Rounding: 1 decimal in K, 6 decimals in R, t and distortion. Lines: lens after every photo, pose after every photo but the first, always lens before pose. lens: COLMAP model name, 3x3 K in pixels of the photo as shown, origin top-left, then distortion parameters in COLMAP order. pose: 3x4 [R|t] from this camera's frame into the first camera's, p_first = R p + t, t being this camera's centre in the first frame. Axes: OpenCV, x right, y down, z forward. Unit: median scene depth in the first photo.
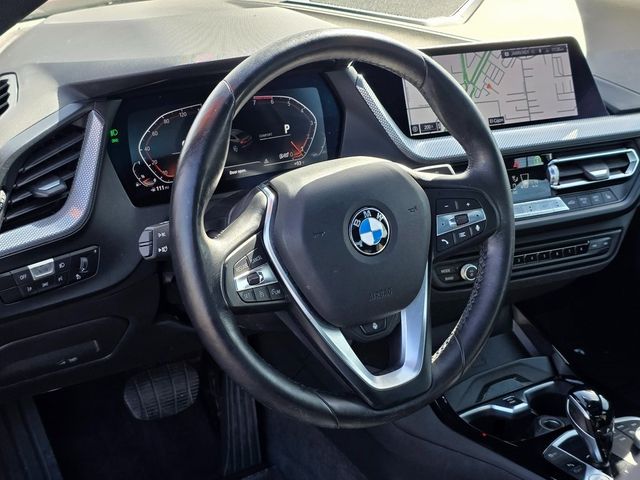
lens RADIAL K [[1044.4, 0, 320.0], [0, 1044.4, 240.0], [0, 0, 1]] dist [0.181312, -0.074449]
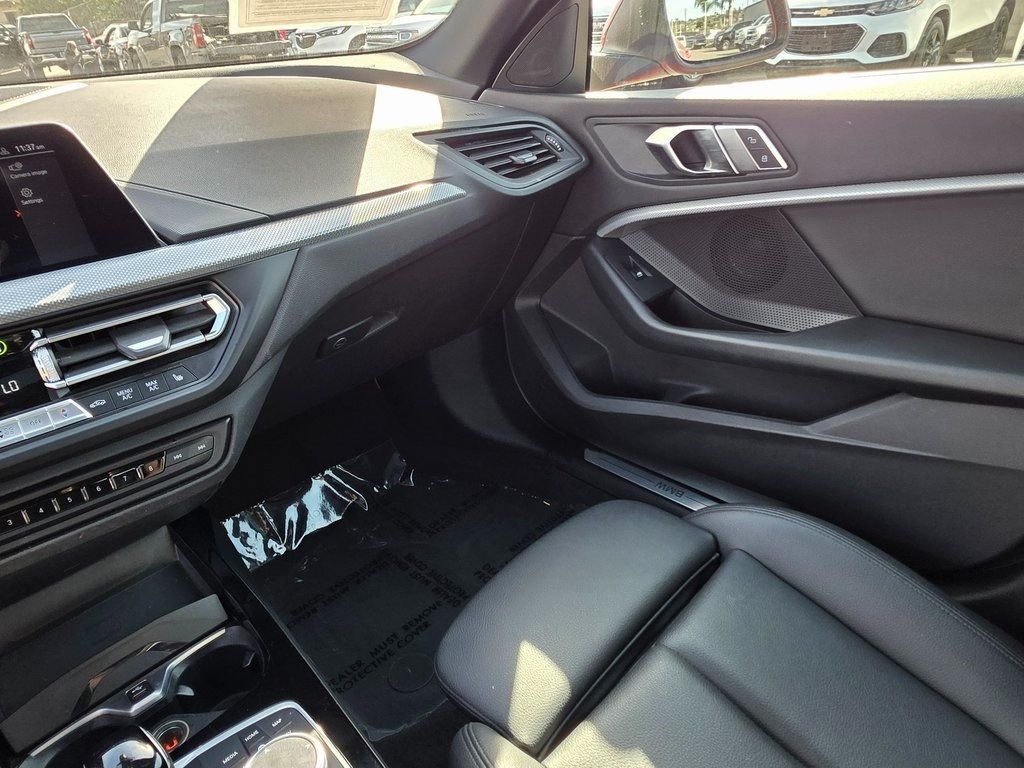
lens RADIAL K [[689.7, 0, 512.0], [0, 689.7, 384.0], [0, 0, 1]] dist [-0.000384, -0.001460]
pose [[0.968617, -0.191421, 0.158556, 0.400922], [0.178674, 0.979671, 0.091218, -0.039464], [-0.172793, -0.060025, 0.983127, 0.568730]]
